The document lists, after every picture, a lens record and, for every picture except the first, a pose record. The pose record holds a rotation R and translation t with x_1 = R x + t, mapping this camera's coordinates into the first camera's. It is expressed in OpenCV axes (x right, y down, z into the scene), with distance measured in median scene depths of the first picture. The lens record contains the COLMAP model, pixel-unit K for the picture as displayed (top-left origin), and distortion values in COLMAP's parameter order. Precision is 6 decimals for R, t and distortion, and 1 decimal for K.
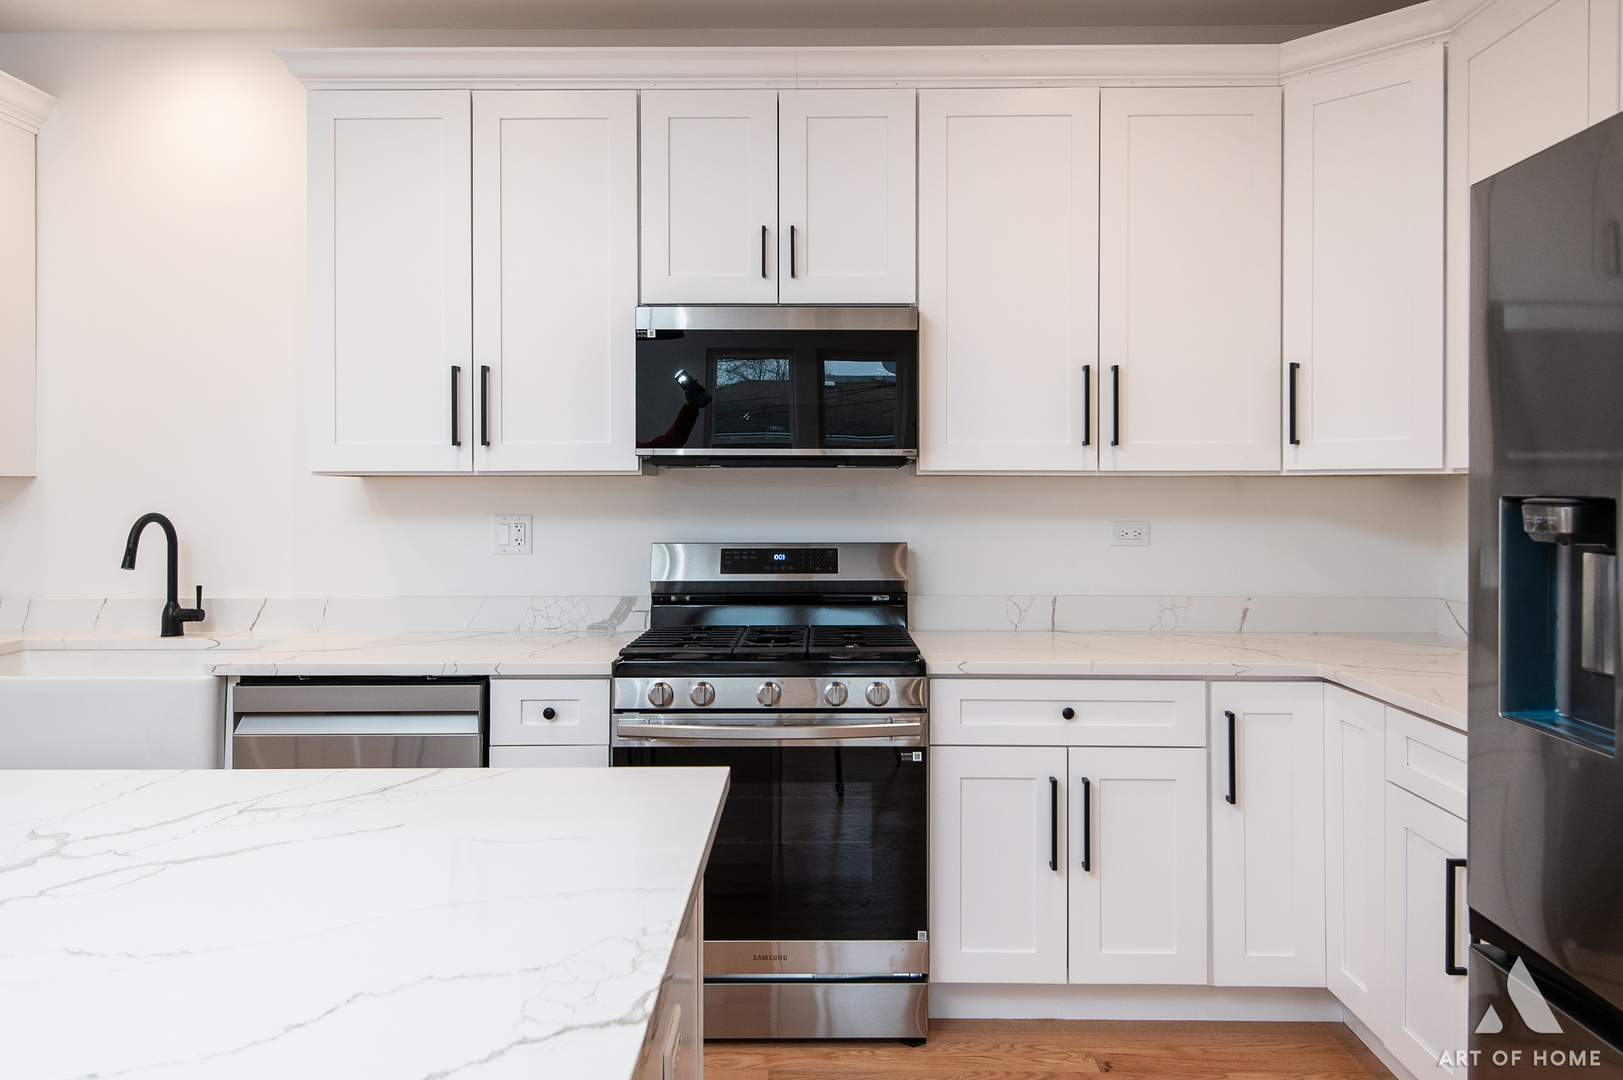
lens RADIAL K [[1748.0, 0, 811.5], [0, 1748.0, 540.0], [0, 0, 1]] dist [0.013873, 0.006734]
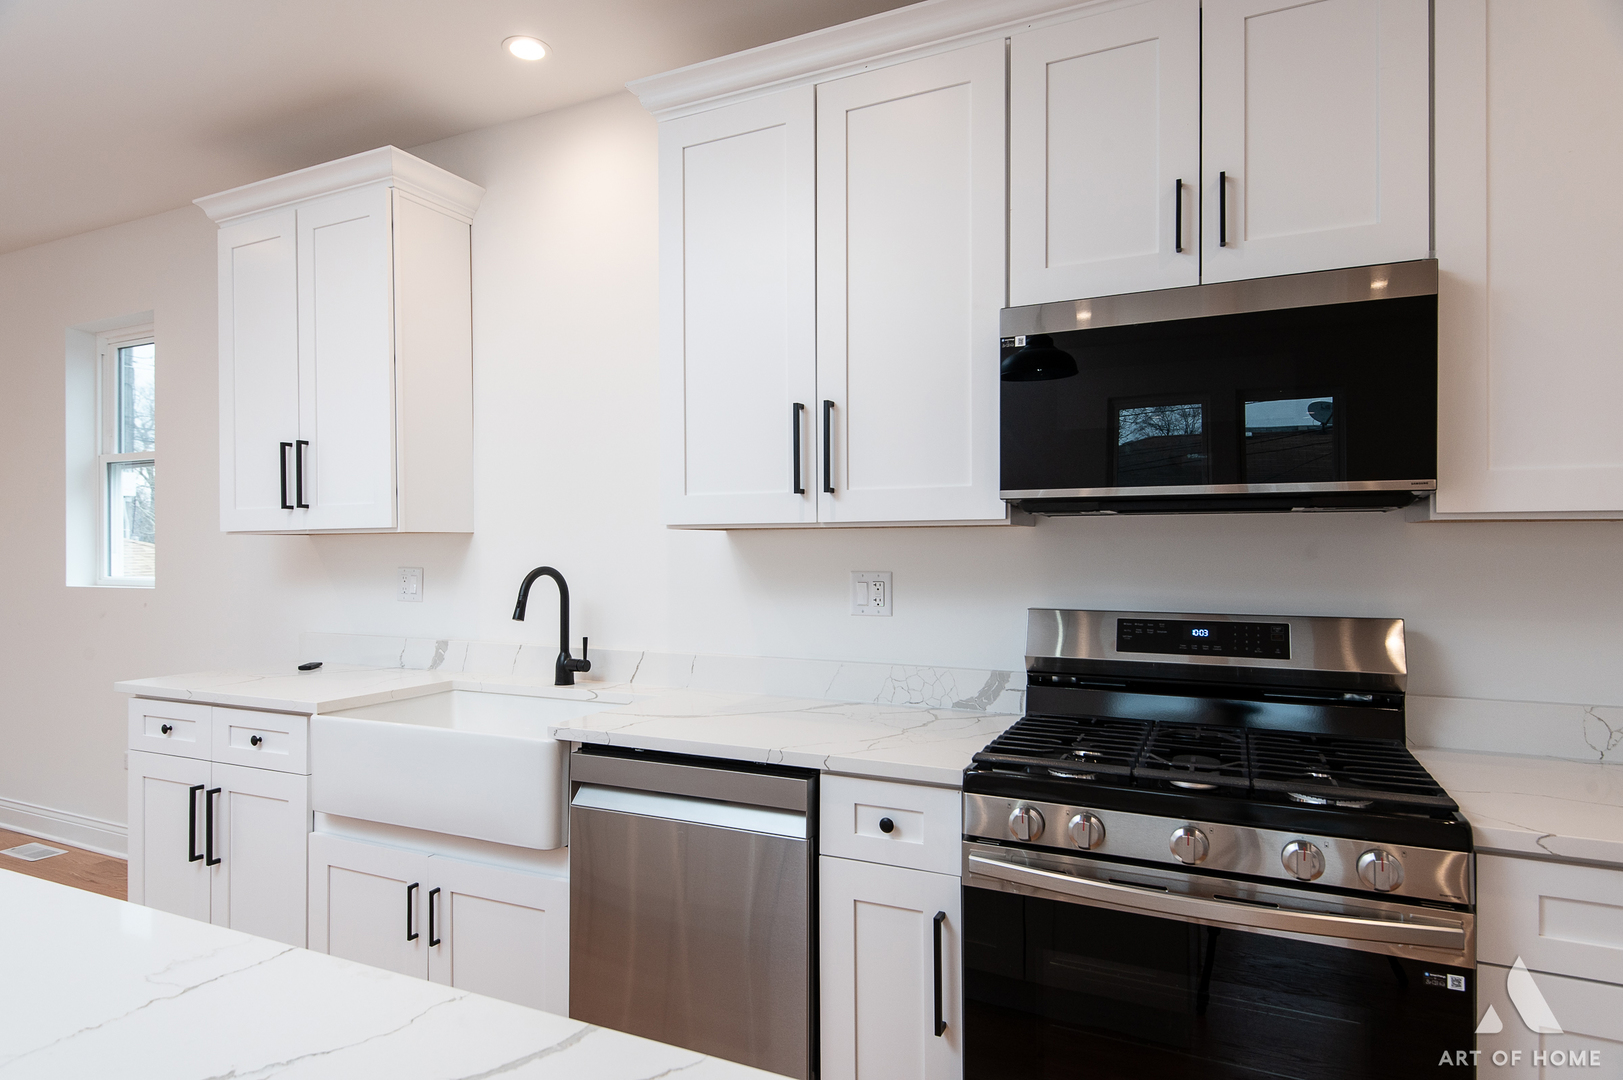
lens RADIAL K [[905.2, 0, 811.5], [0, 905.2, 540.0], [0, 0, 1]] dist [0.044506, -0.041427]
pose [[0.923103, -0.003355, -0.384538, -0.021793], [-0.009138, 0.999488, -0.030657, -0.016545], [0.384444, 0.031814, 0.922600, 0.577425]]
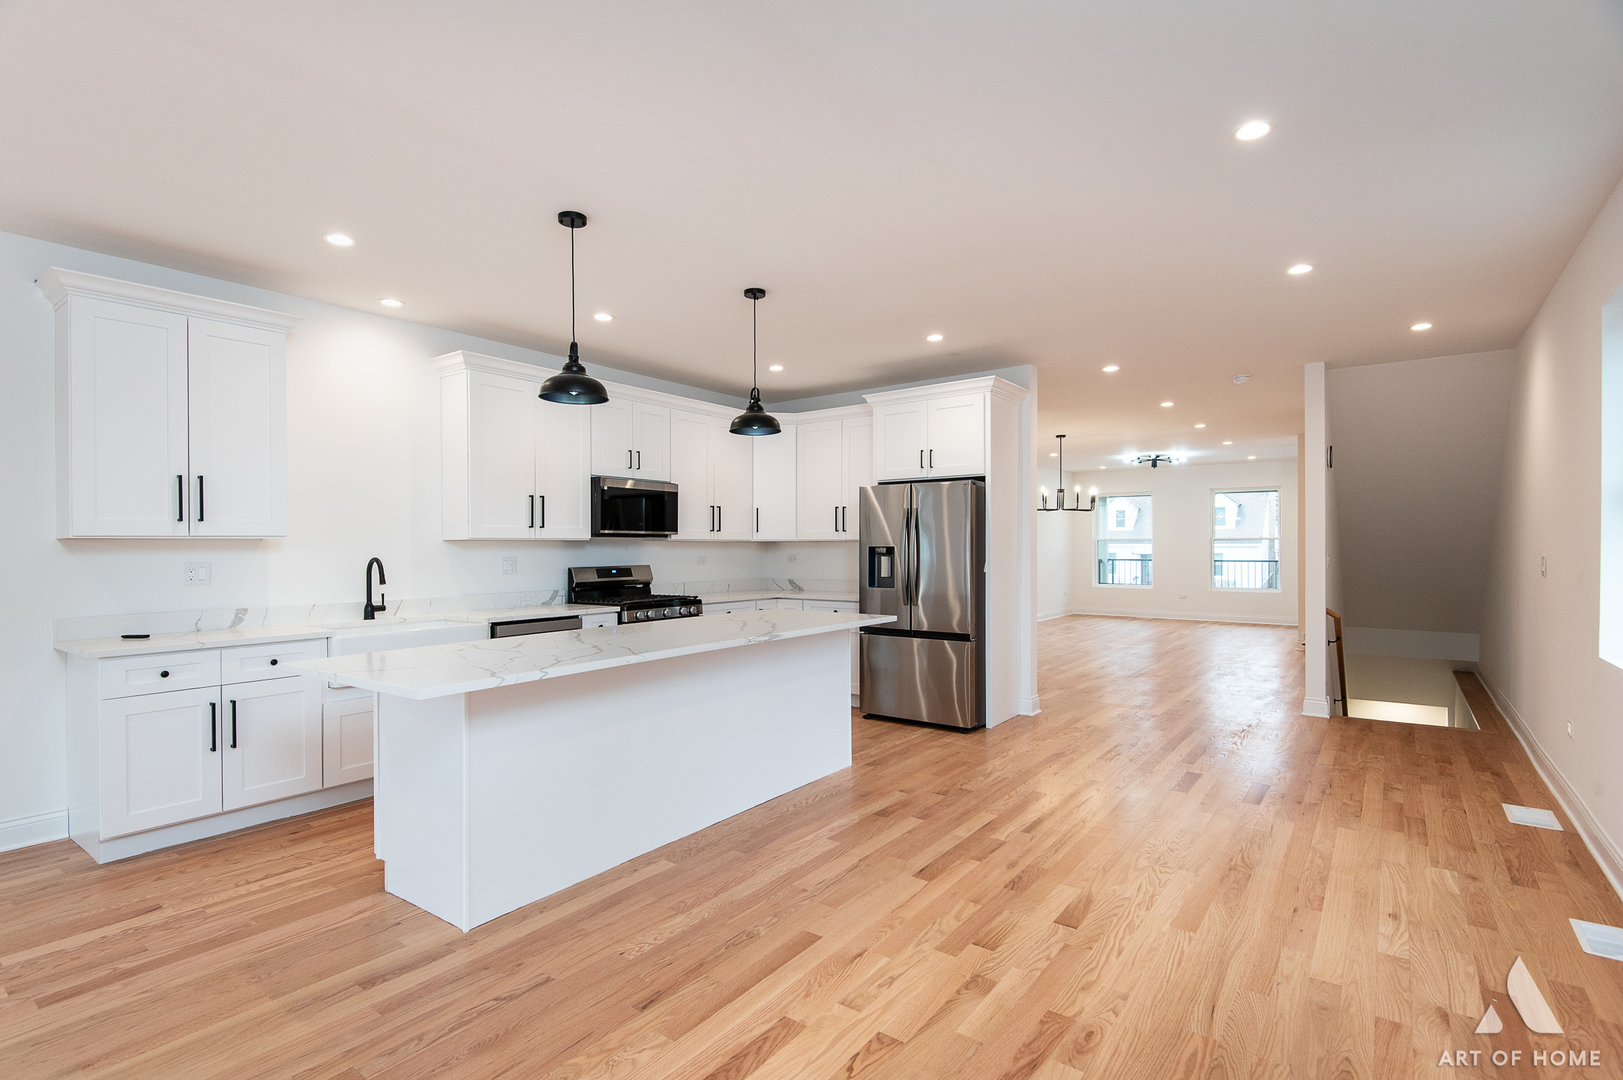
lens RADIAL K [[775.3, 0, 811.5], [0, 775.3, 540.0], [0, 0, 1]] dist [0.000185, -0.000022]
pose [[0.558855, 0.005242, 0.829249, -0.850980], [0.024141, 0.999453, -0.022588, -0.003962], [-0.828914, 0.032642, 0.558423, 0.085582]]
